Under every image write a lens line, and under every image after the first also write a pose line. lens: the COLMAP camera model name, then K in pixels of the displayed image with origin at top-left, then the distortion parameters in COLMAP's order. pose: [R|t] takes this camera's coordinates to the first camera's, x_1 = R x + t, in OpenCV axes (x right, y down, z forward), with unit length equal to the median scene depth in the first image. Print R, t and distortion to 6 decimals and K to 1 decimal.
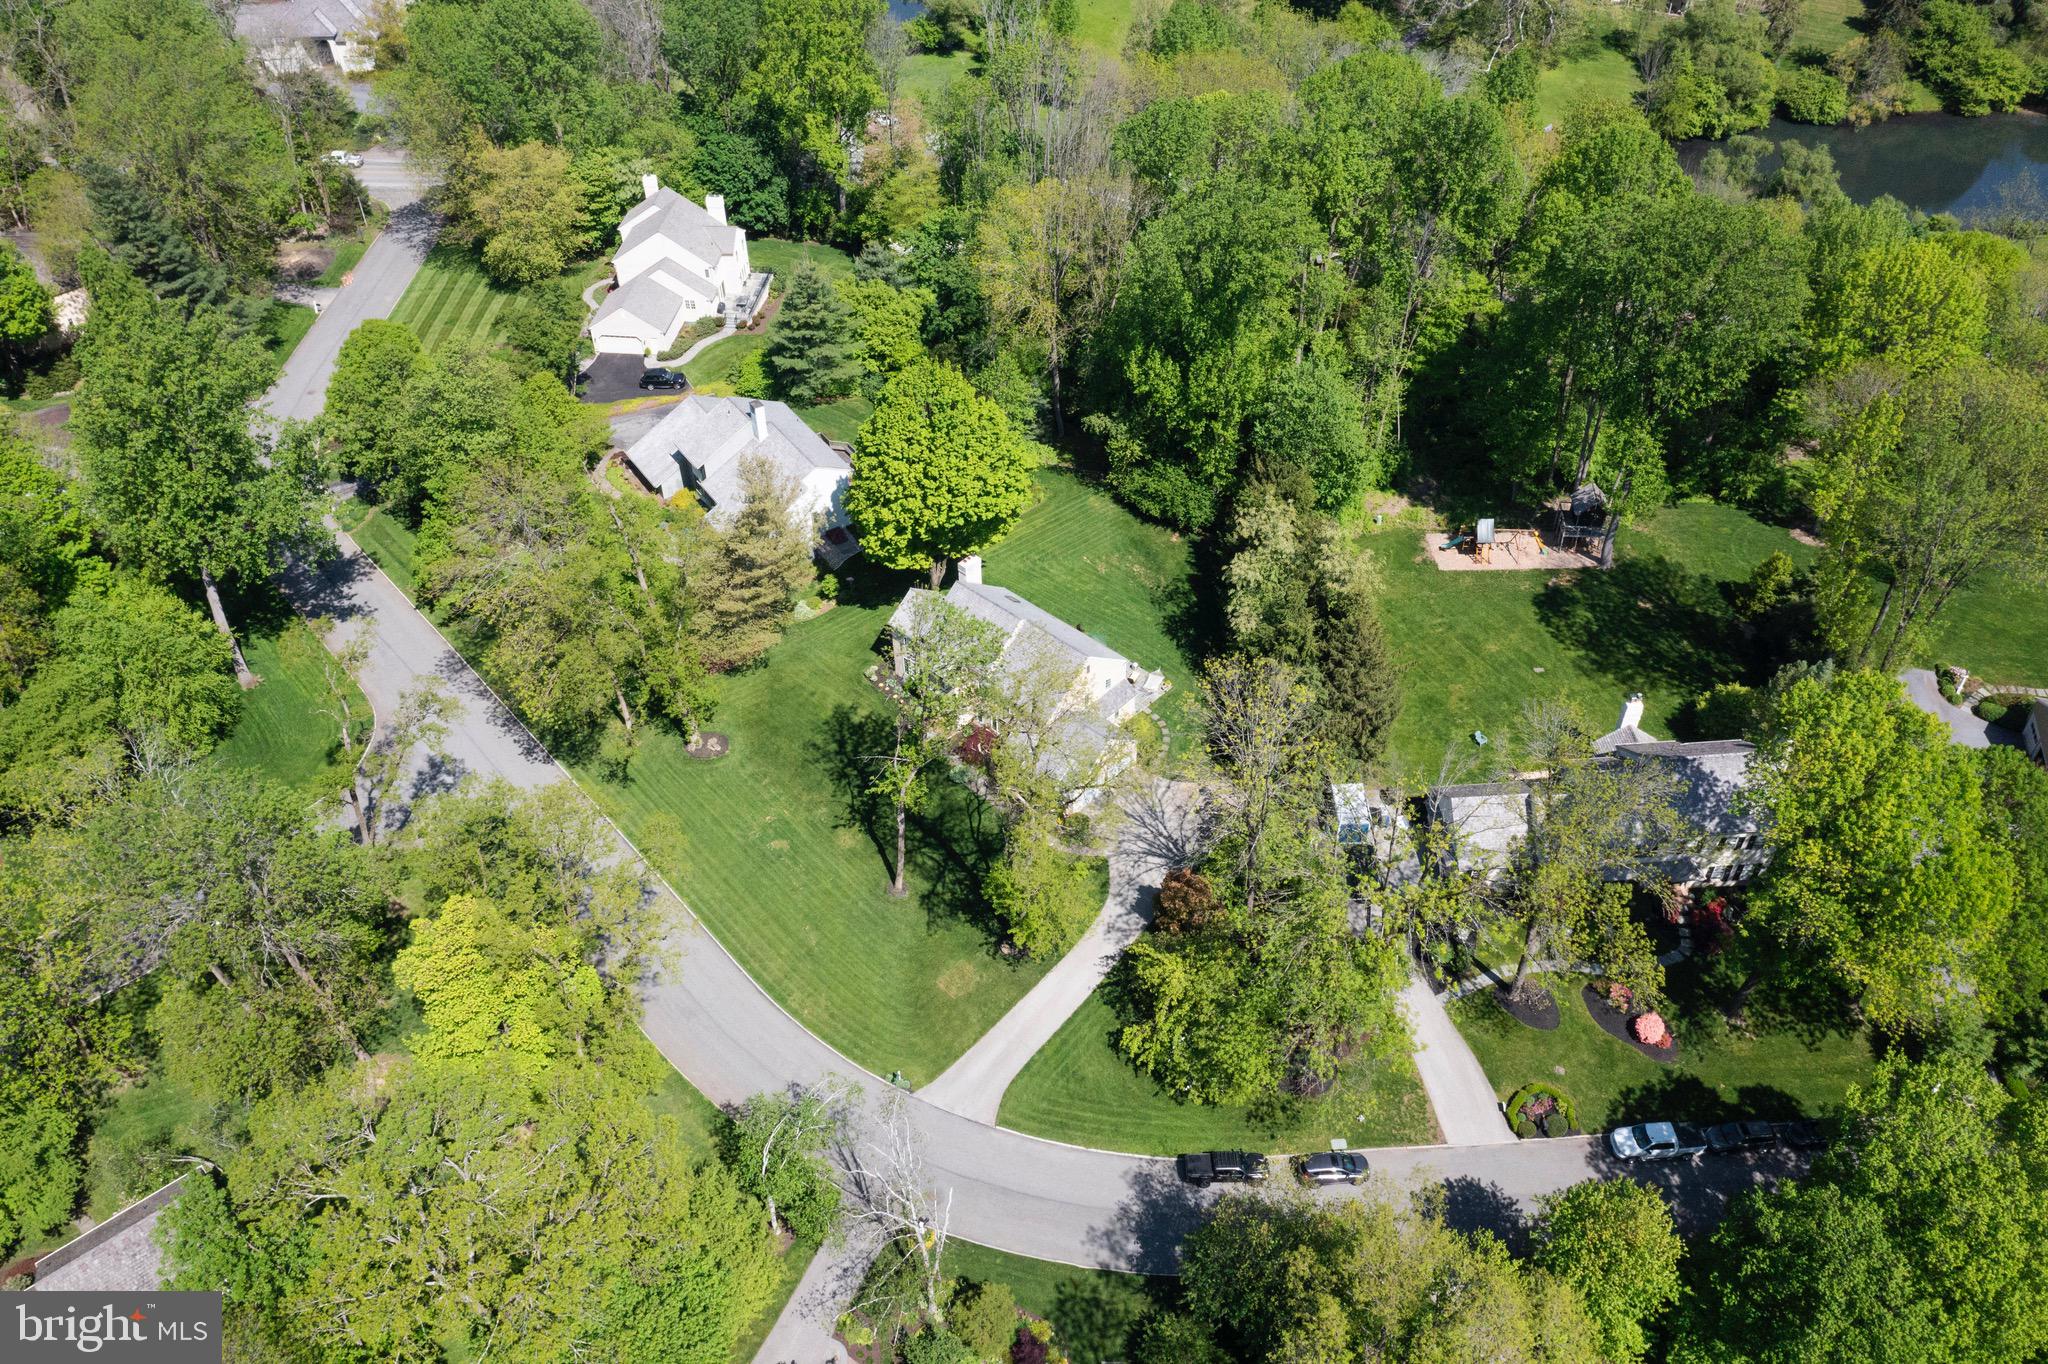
lens RADIAL K [[1630.5, 0, 1026.8], [0, 1630.5, 682.8], [0, 0, 1]] dist [-0.021468, -0.005339]
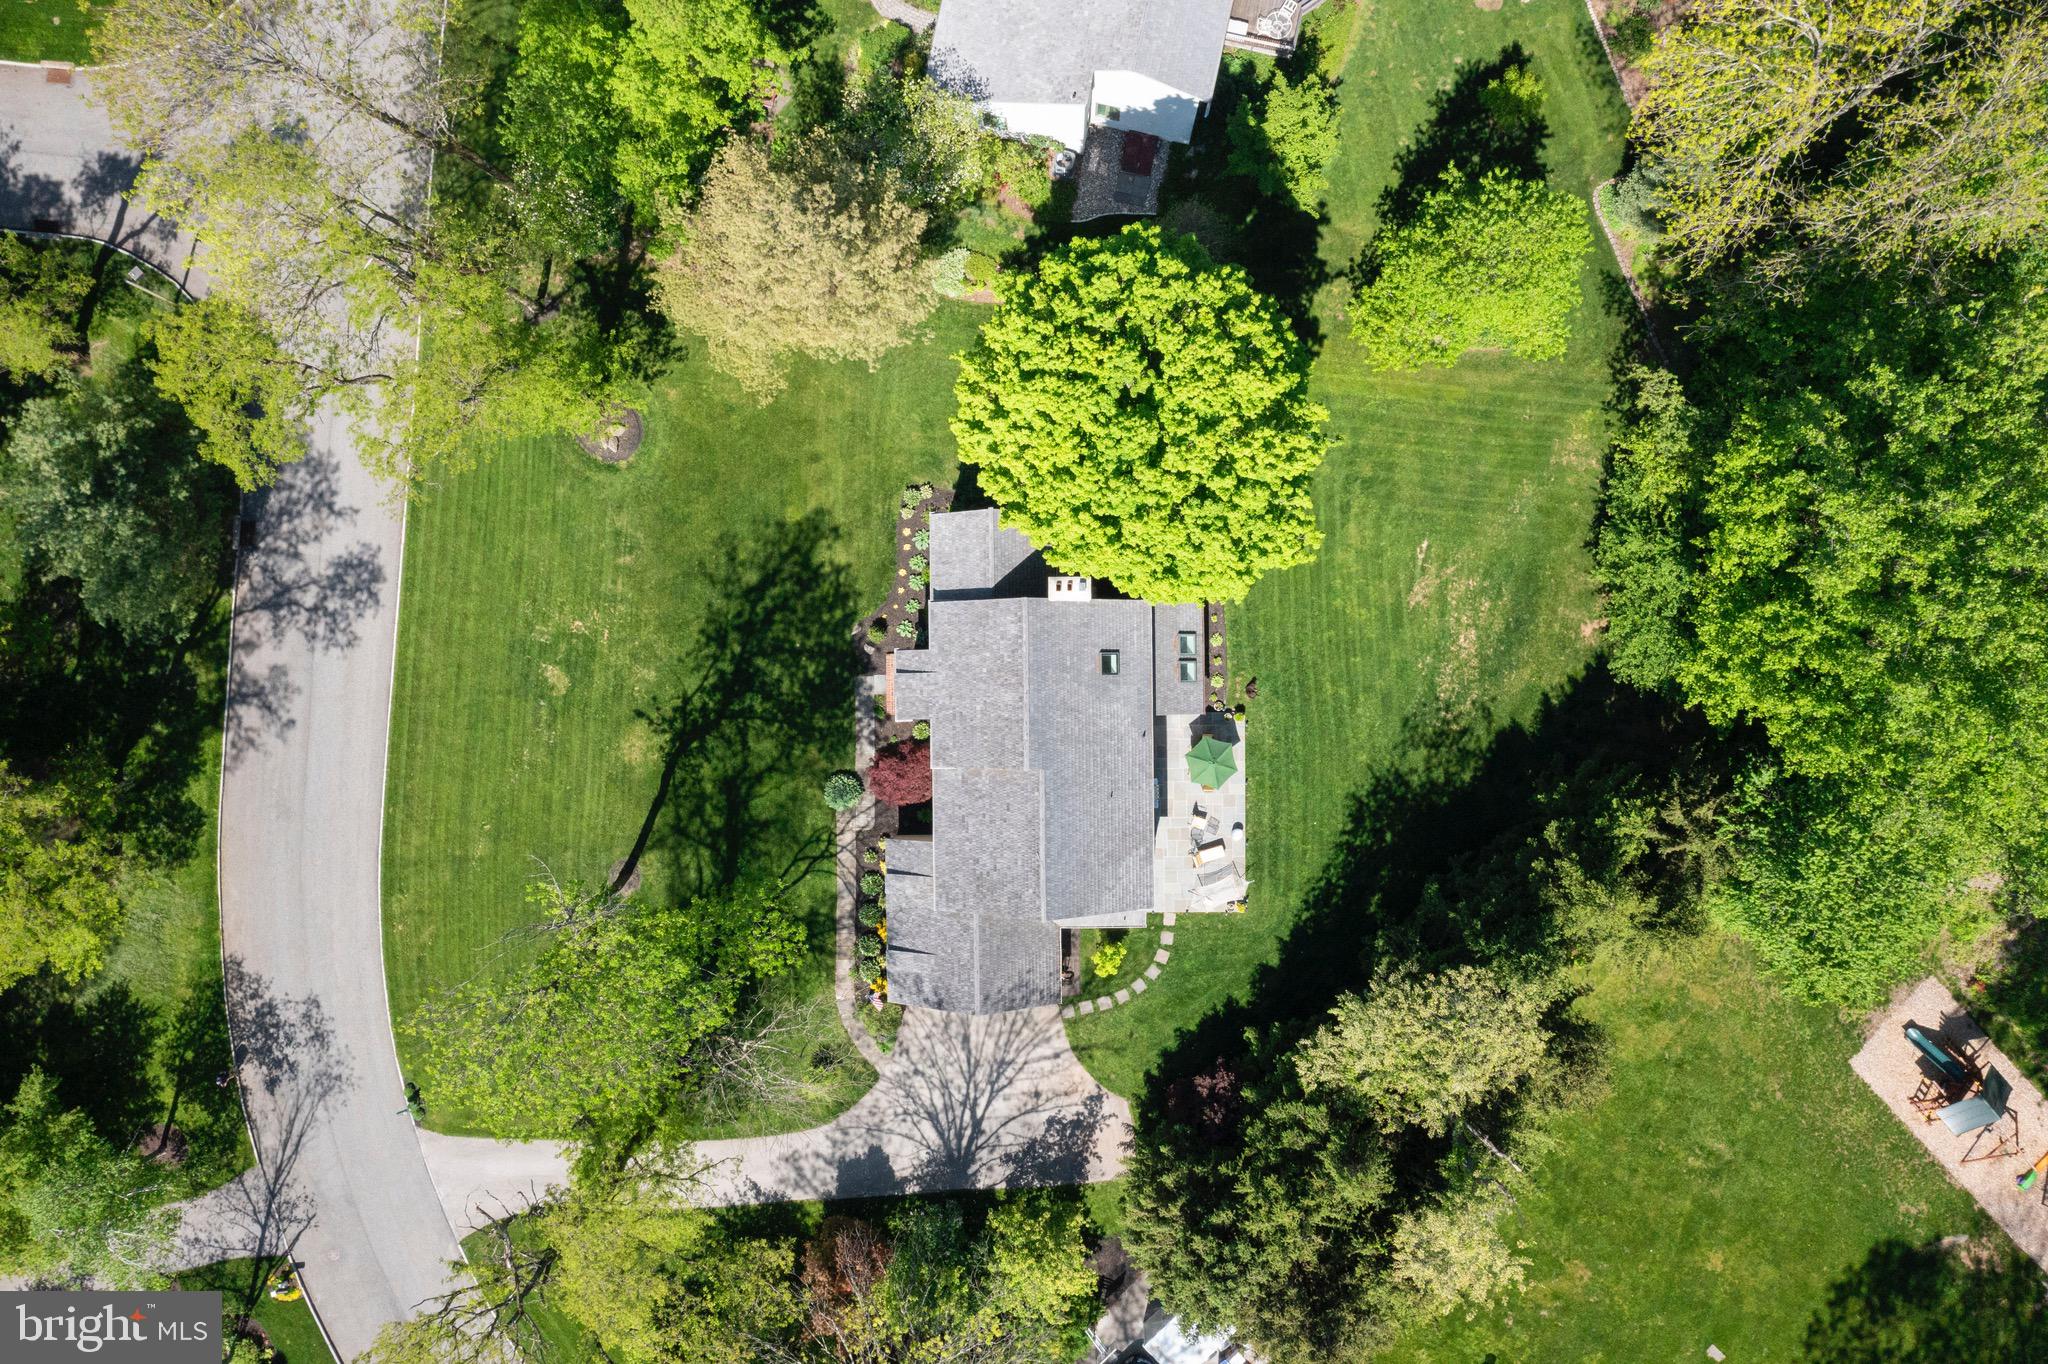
lens RADIAL K [[1630.5, 0, 1026.0], [0, 1630.5, 686.9], [0, 0, 1]] dist [-0.021468, -0.005339]
pose [[0.689835, 0.723931, 0.007227, -0.026625], [-0.476649, 0.446641, 0.757178, -0.463241], [0.544916, -0.525772, 0.653169, 0.676236]]
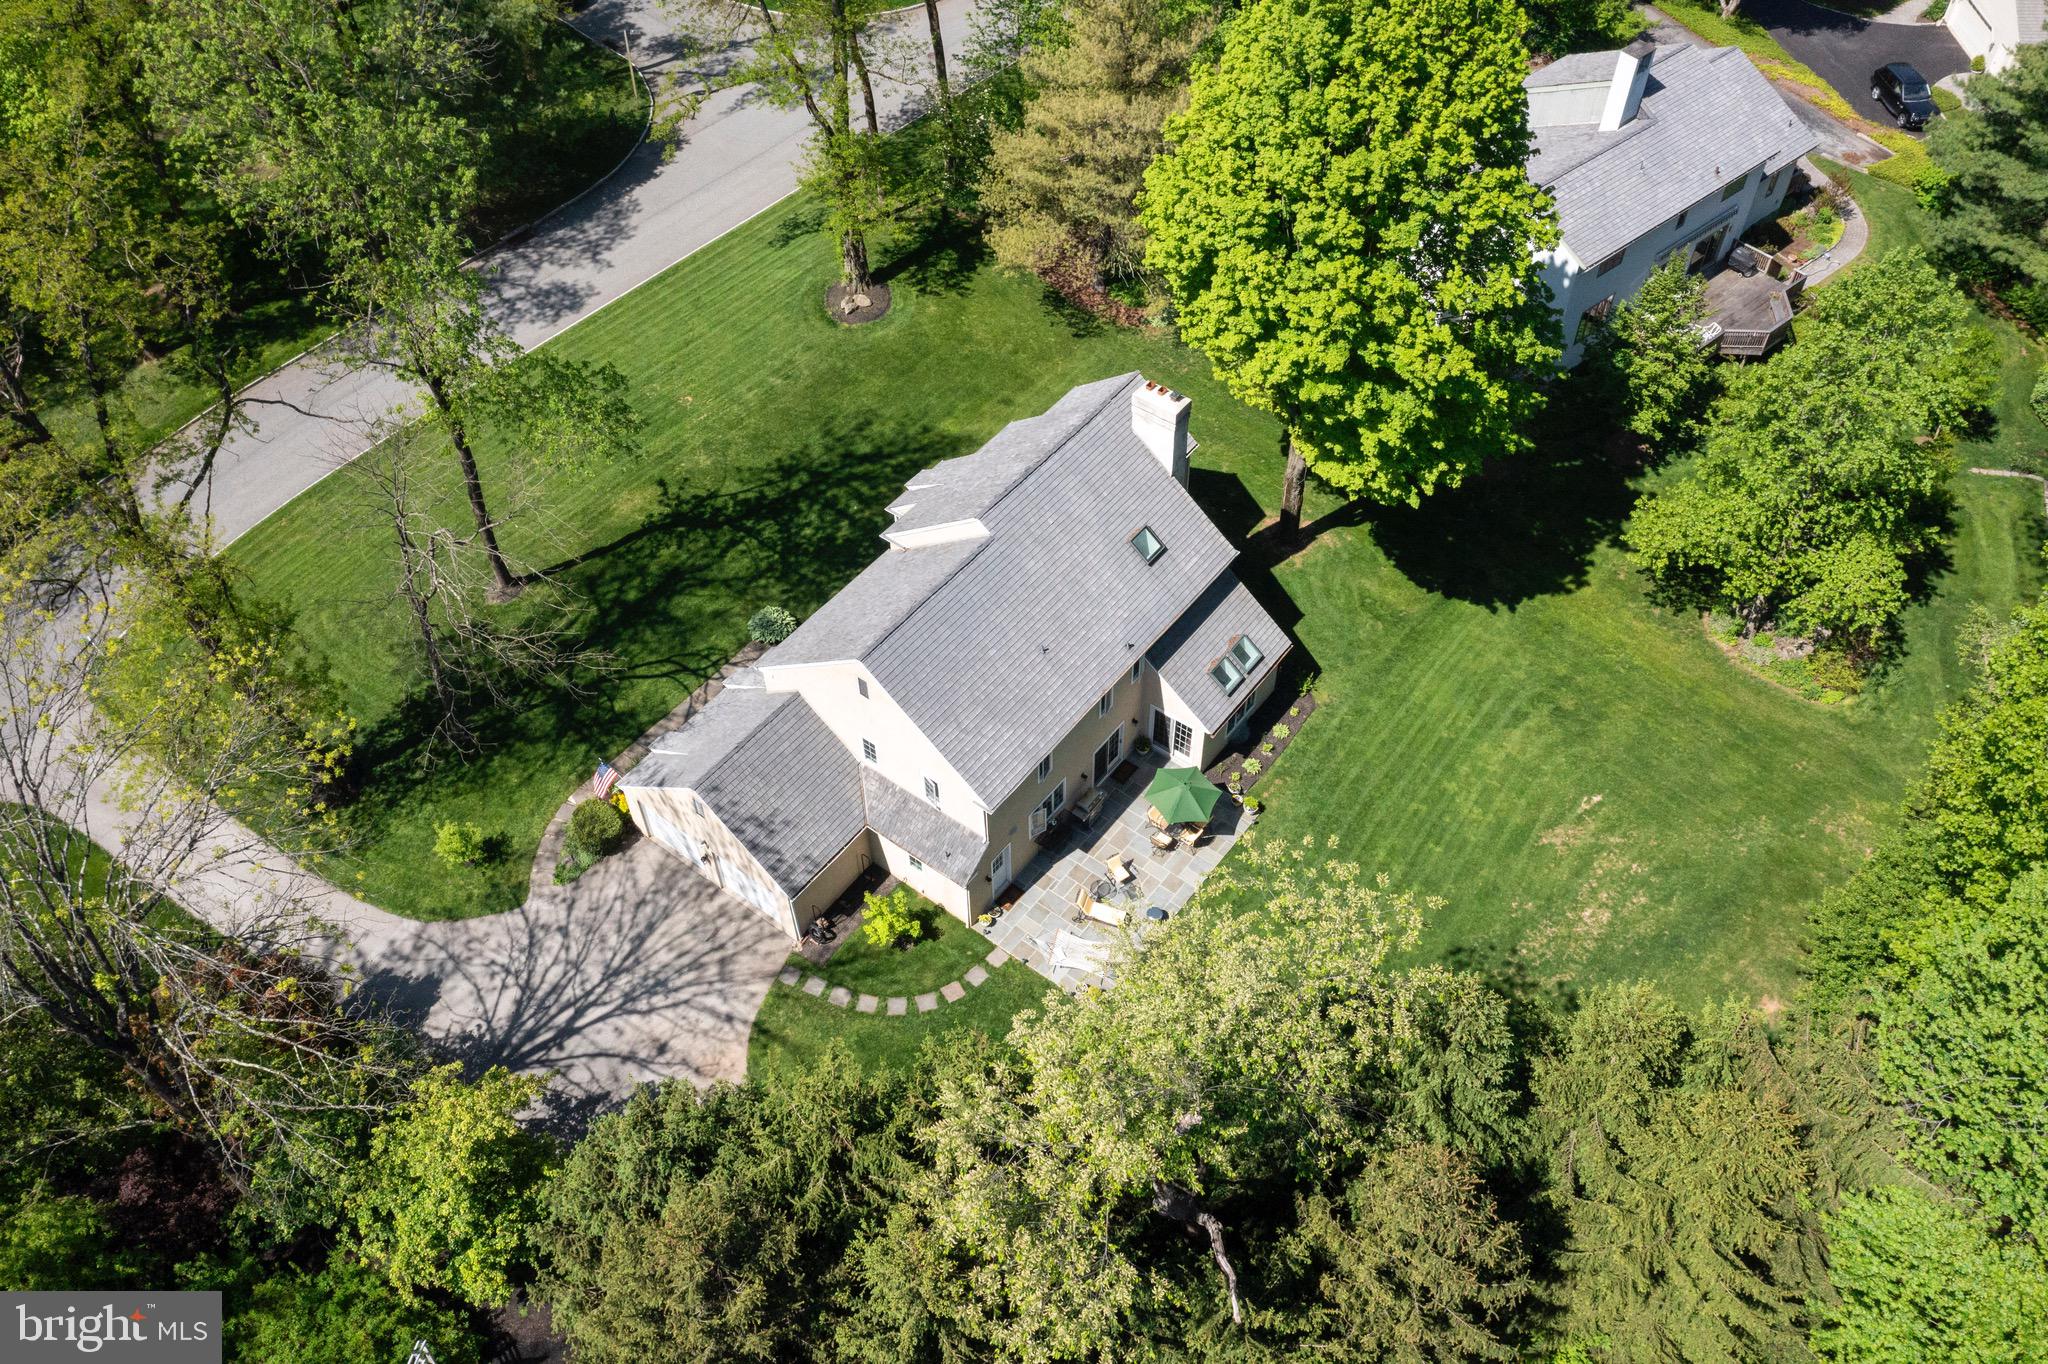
lens RADIAL K [[1630.5, 0, 1016.3], [0, 1630.5, 674.1], [0, 0, 1]] dist [-0.021468, -0.005339]
pose [[0.097329, 0.754109, -0.649497, 0.292170], [-0.659751, 0.537491, 0.525197, -0.238449], [0.745155, 0.377389, 0.549838, 0.814661]]
